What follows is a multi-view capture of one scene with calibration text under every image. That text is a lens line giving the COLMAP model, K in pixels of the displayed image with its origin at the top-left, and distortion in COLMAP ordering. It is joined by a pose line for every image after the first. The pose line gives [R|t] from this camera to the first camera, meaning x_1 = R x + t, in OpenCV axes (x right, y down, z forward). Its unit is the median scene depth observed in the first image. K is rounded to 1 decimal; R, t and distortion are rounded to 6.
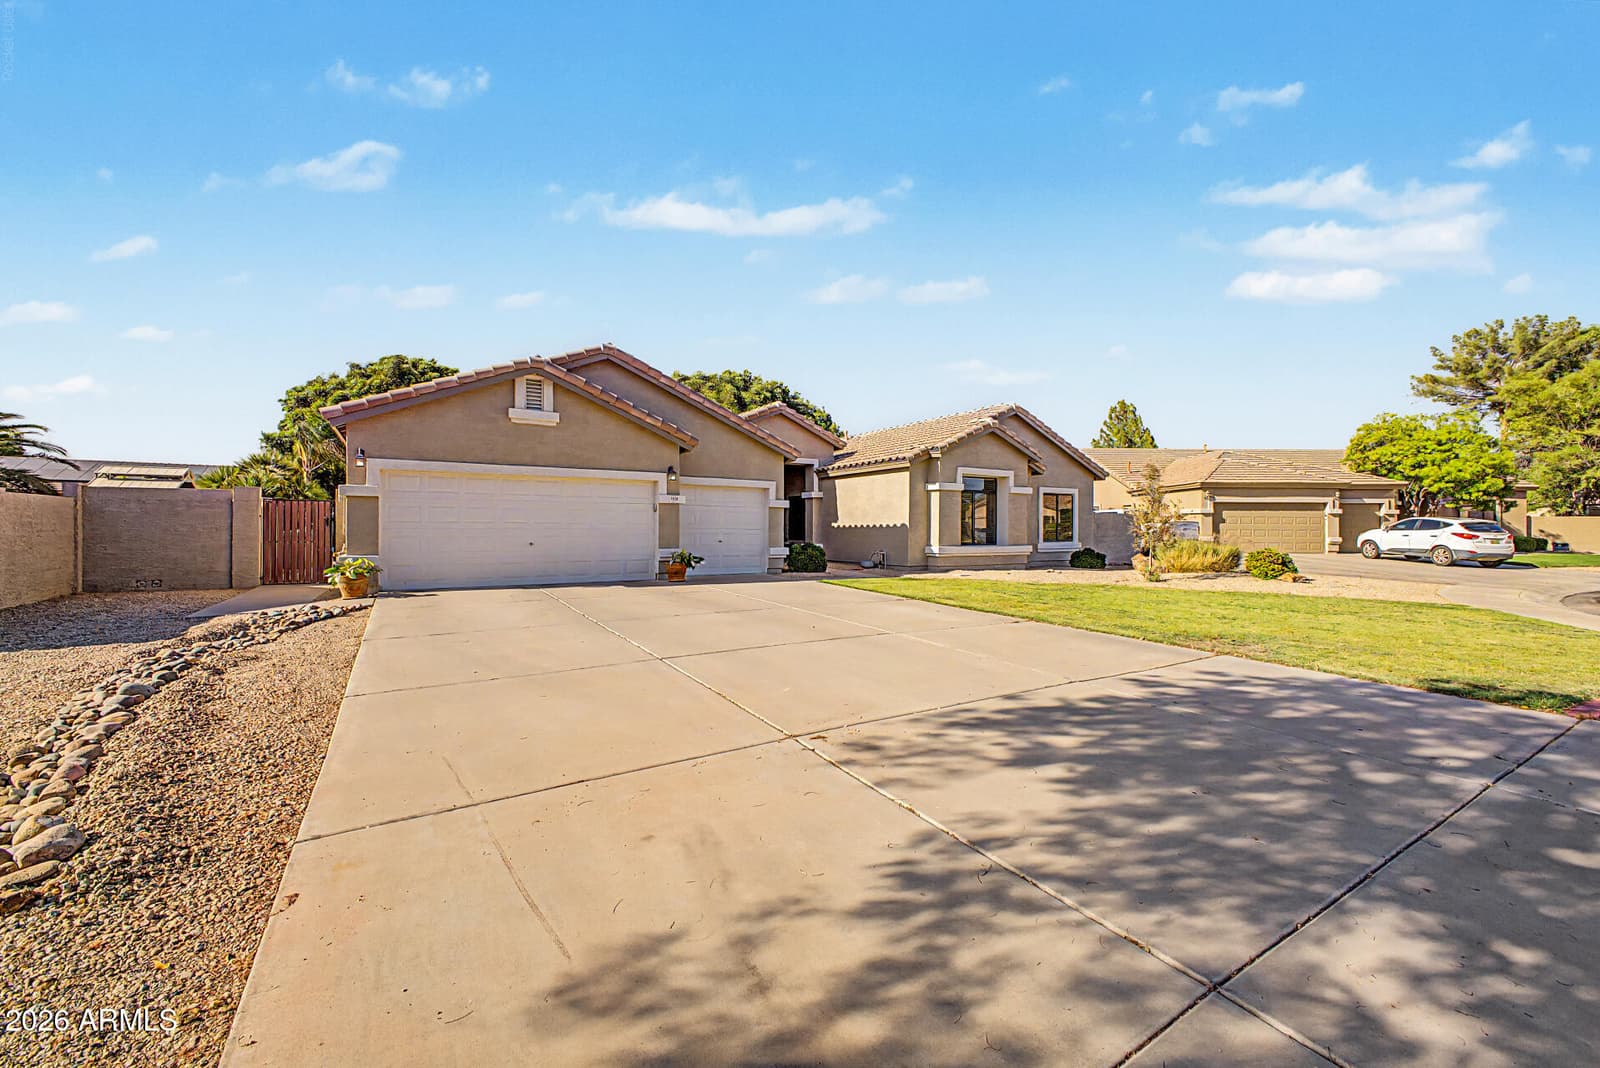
lens RADIAL K [[618.2, 0, 795.1], [0, 618.2, 531.8], [0, 0, 1]] dist [0.018359, -0.000268]
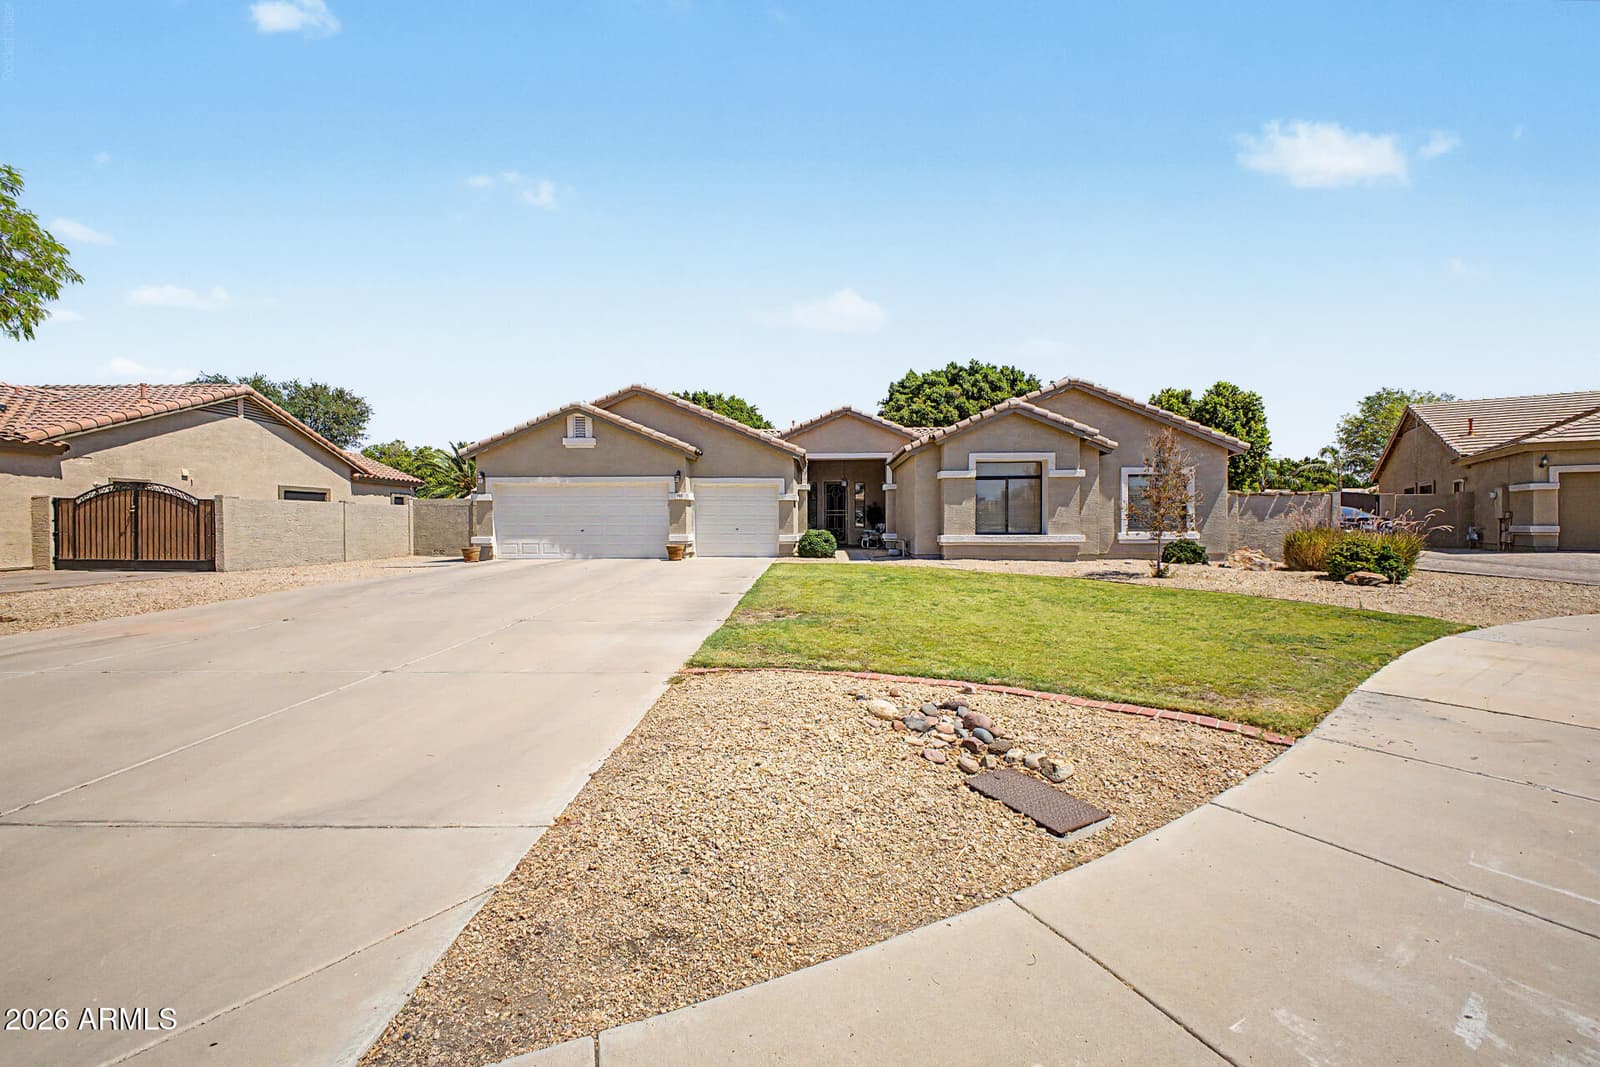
lens RADIAL K [[618.2, 0, 795.1], [0, 618.2, 531.3], [0, 0, 1]] dist [0.018359, -0.000268]
pose [[0.844195, 0.001205, -0.536034, 0.549749], [0.003641, 0.999962, 0.007982, 0.008474], [0.536023, -0.008690, 0.844158, 0.033516]]
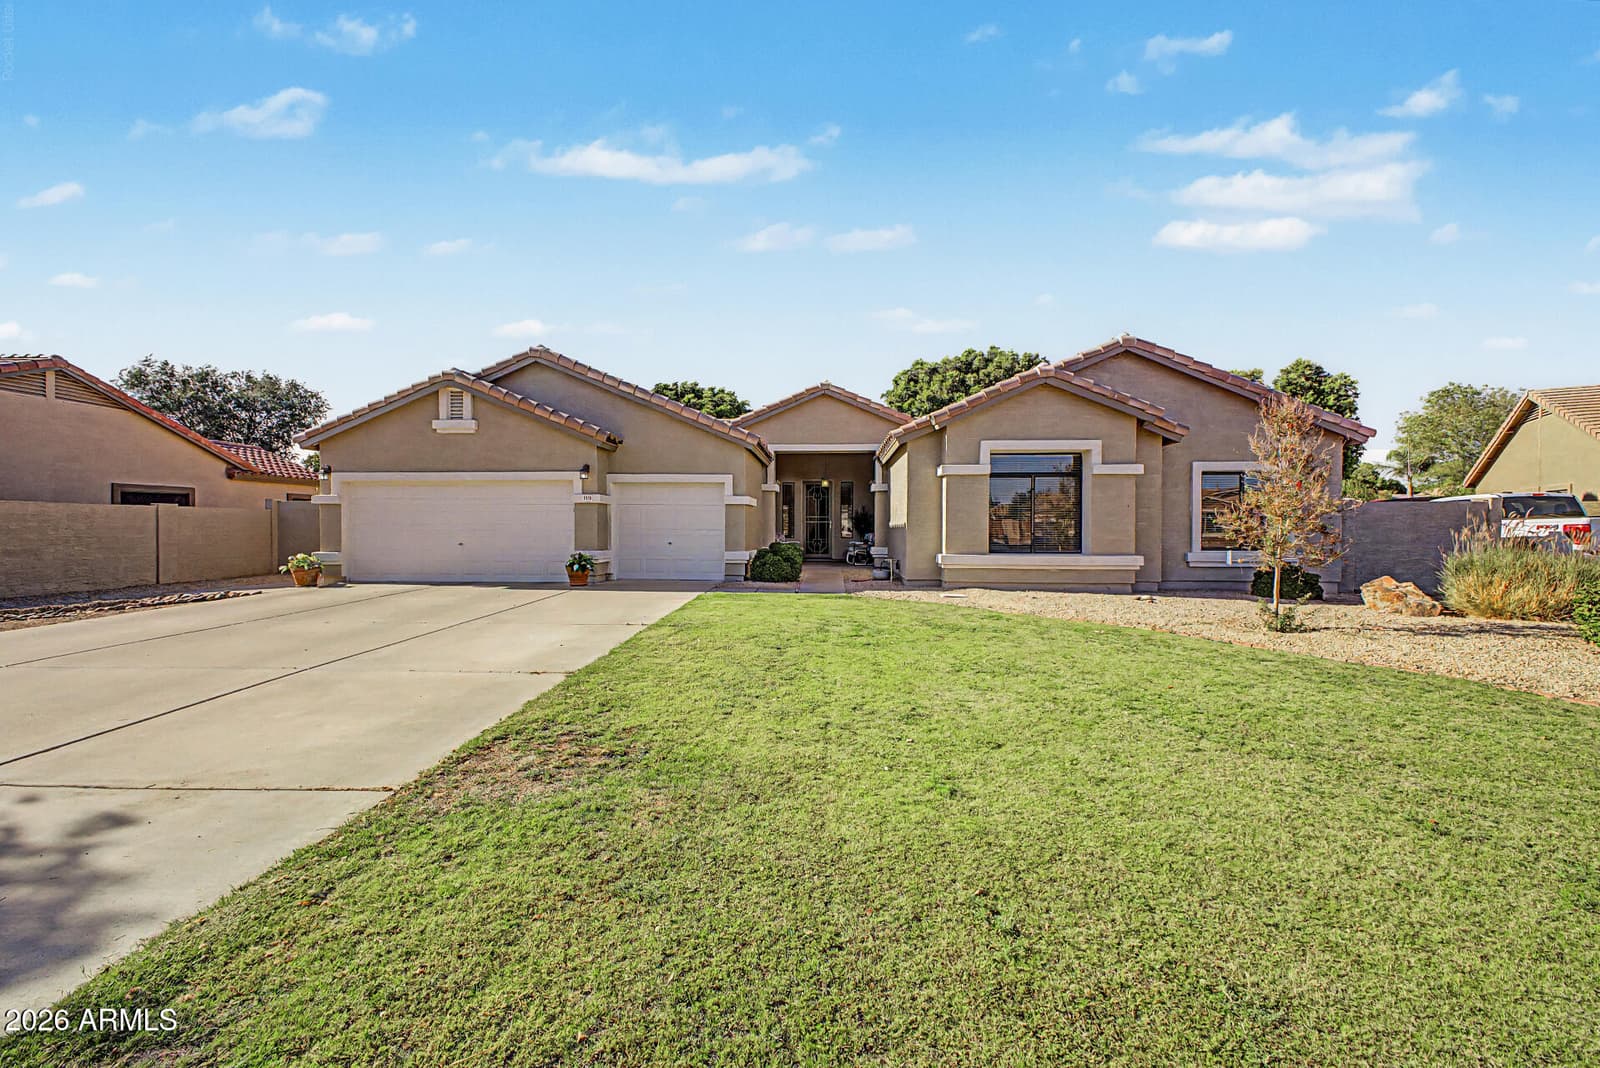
lens RADIAL K [[632.5, 0, 797.2], [0, 632.5, 529.7], [0, 0, 1]] dist [0.009260, -0.000101]
pose [[0.831380, 0.002247, -0.555700, 0.484263], [-0.002052, 0.999997, 0.000974, -0.005017], [0.555701, 0.000331, 0.831382, 0.292419]]
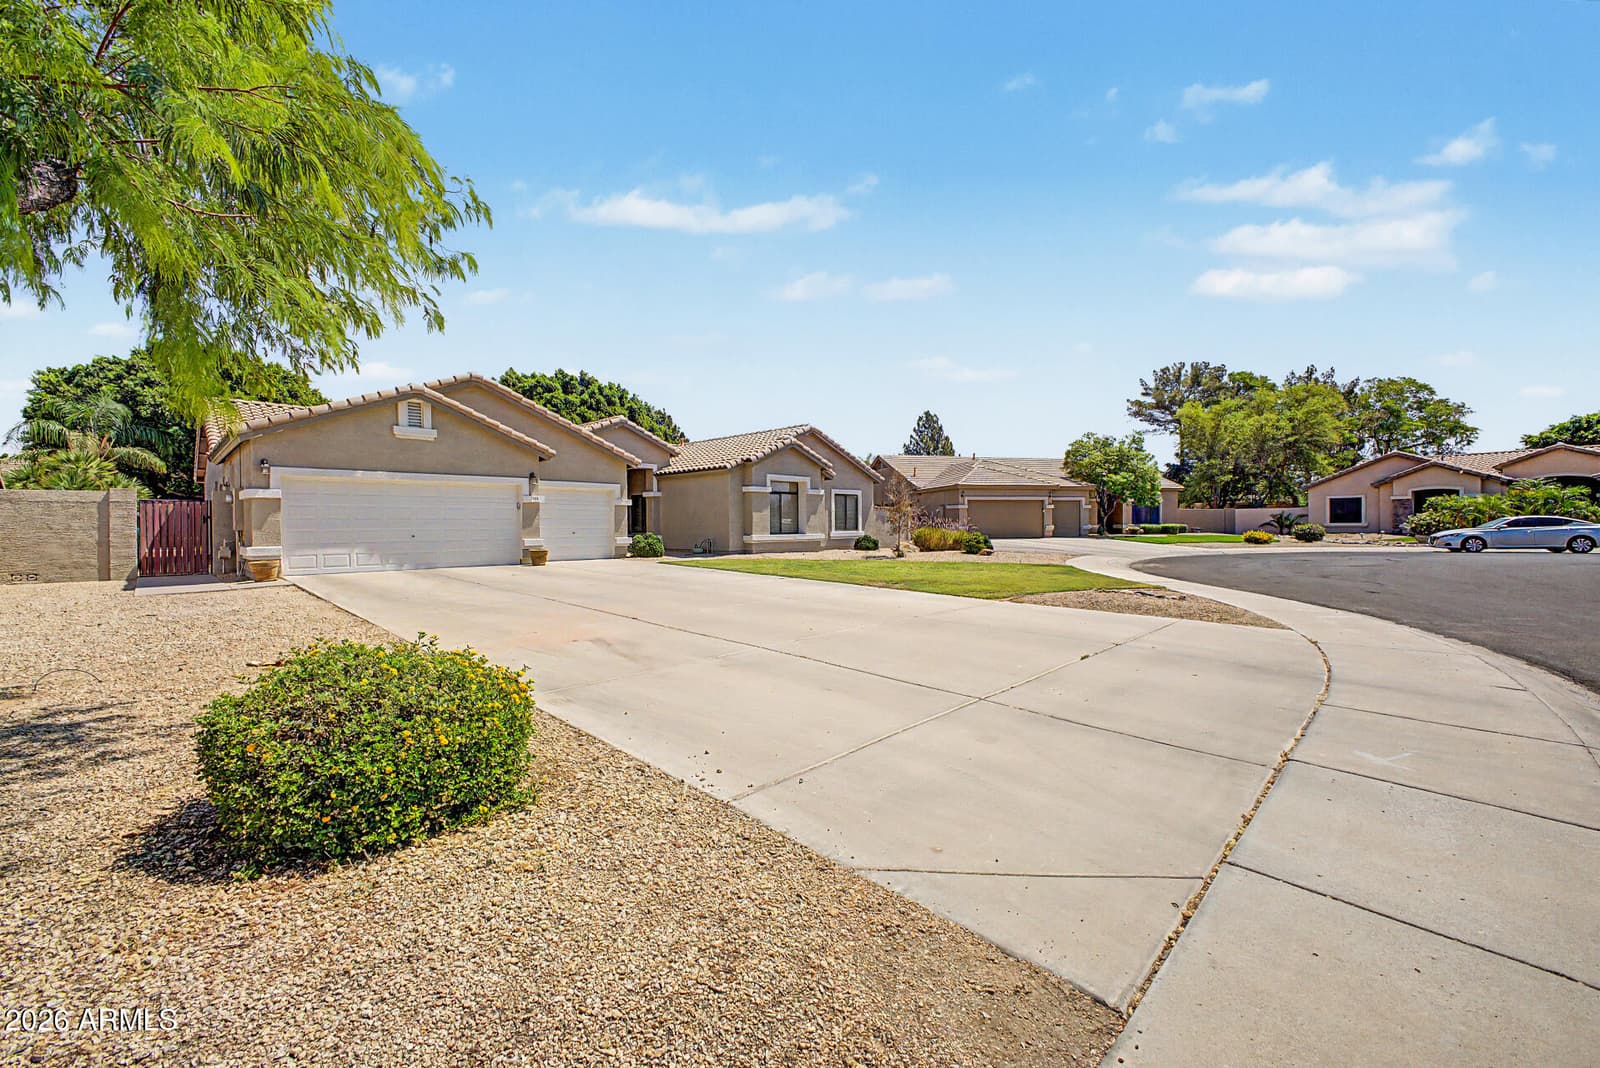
lens RADIAL K [[618.2, 0, 795.1], [0, 618.2, 531.8], [0, 0, 1]] dist [0.018359, -0.000268]
pose [[0.970365, -0.012111, 0.241341, 0.008573], [0.009857, 0.999896, 0.010545, 0.003612], [-0.241444, -0.007853, 0.970383, -0.274191]]
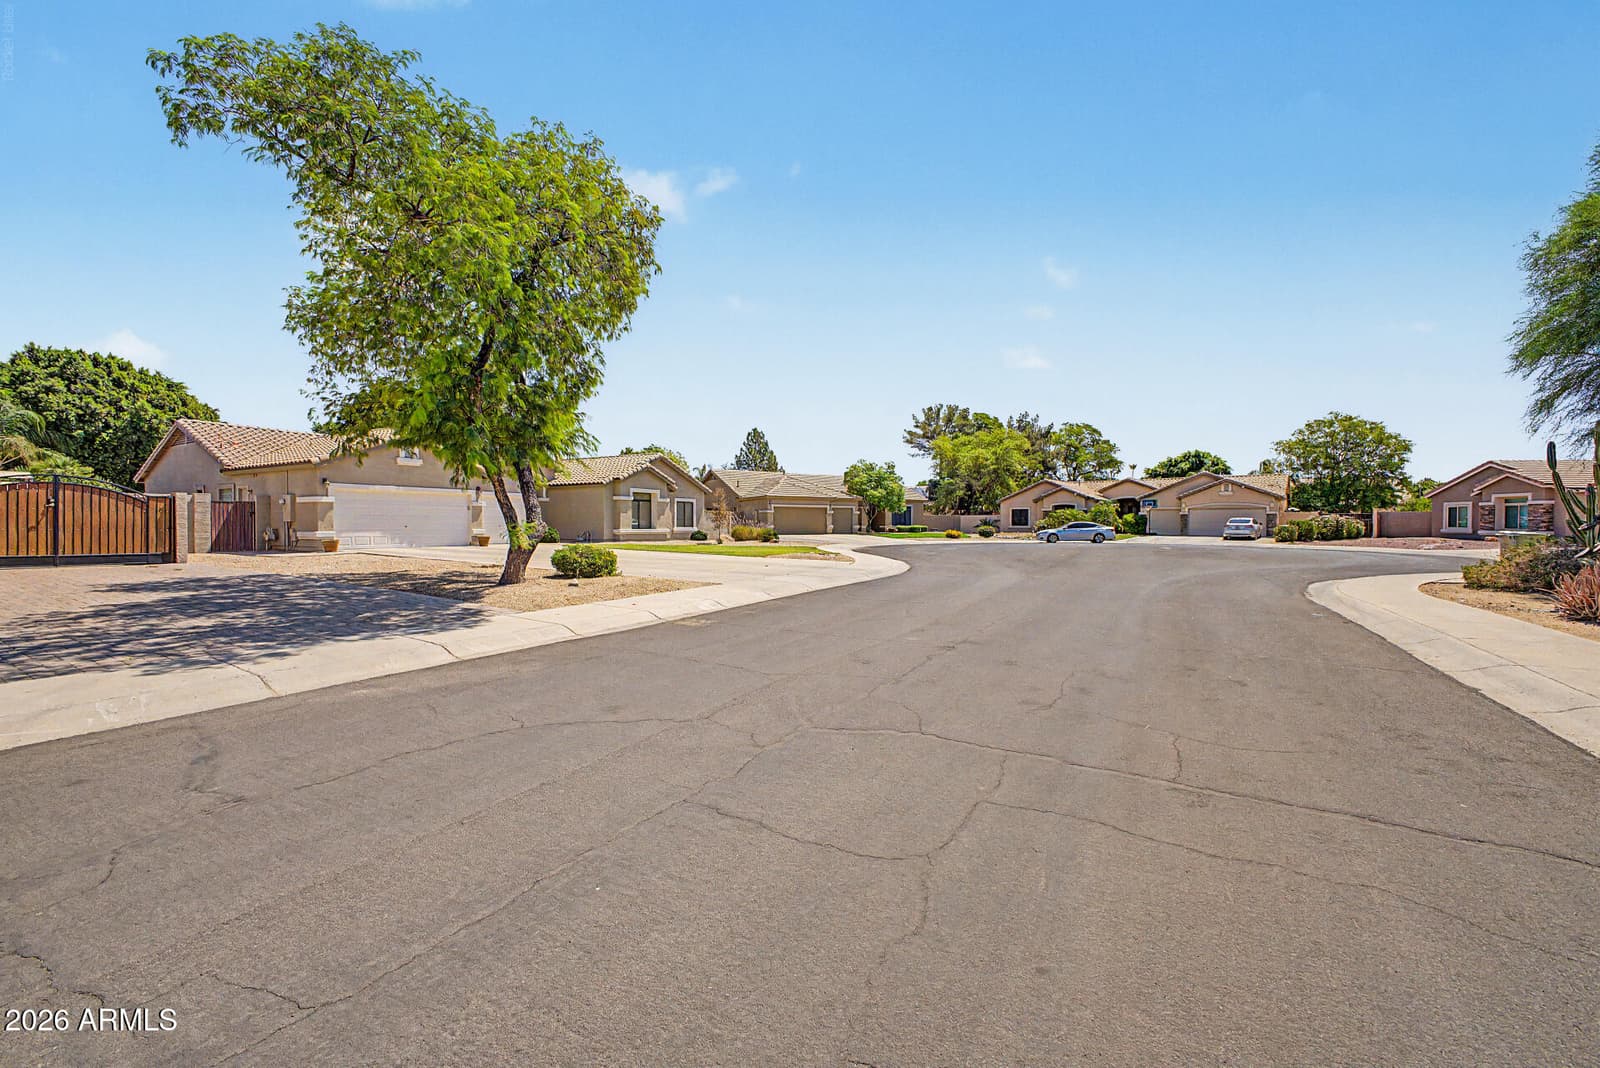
lens RADIAL K [[618.2, 0, 795.1], [0, 618.2, 531.8], [0, 0, 1]] dist [0.018359, -0.000268]
pose [[0.875759, -0.006294, 0.482708, -0.214477], [0.001588, 0.999947, 0.010156, 0.012797], [-0.482747, -0.008128, 0.875722, -0.928229]]
